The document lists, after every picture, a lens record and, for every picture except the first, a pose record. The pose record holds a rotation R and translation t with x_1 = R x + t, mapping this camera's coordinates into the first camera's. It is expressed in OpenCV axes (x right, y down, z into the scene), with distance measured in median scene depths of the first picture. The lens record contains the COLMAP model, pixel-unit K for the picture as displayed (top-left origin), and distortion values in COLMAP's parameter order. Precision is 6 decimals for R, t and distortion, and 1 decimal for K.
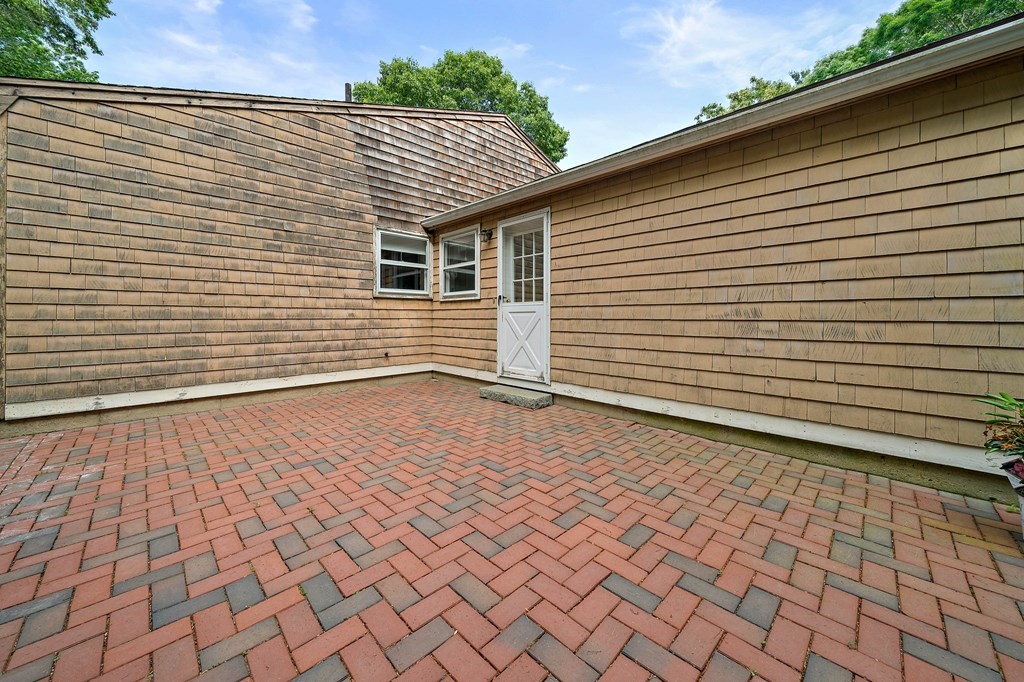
lens RADIAL K [[361.1, 0, 517.0], [0, 361.1, 321.2], [0, 0, 1]] dist [-0.005179, 0.000094]
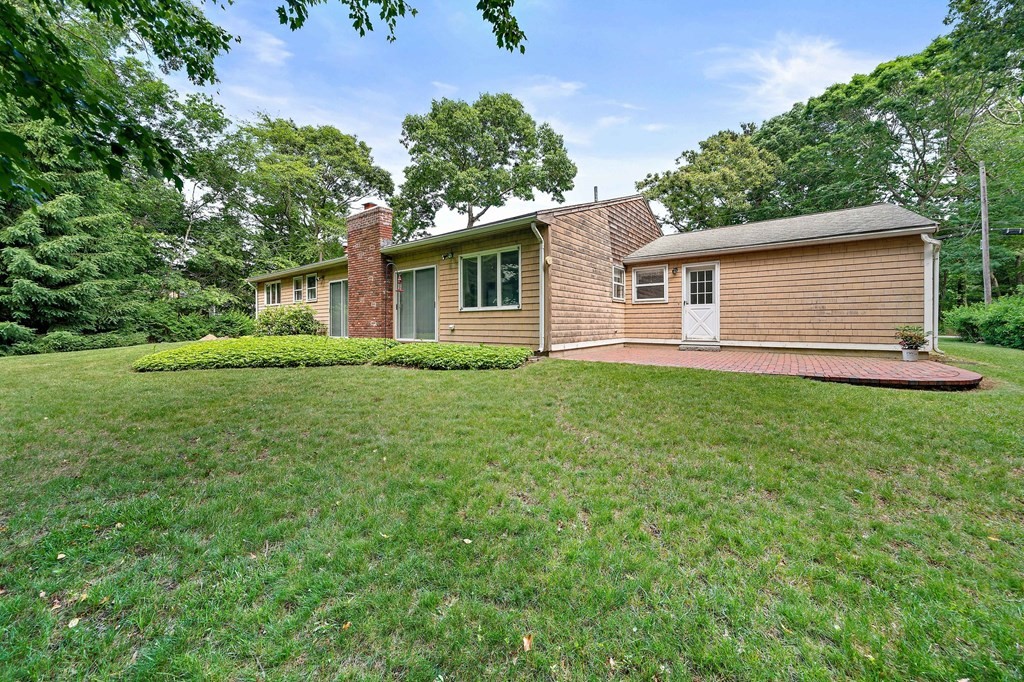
lens RADIAL K [[361.1, 0, 517.3], [0, 361.1, 326.6], [0, 0, 1]] dist [-0.005179, 0.000094]
pose [[0.989332, -0.004925, 0.145597, -1.327986], [0.005243, 0.999985, -0.001803, 0.076156], [-0.145586, 0.002547, 0.989342, -0.905478]]
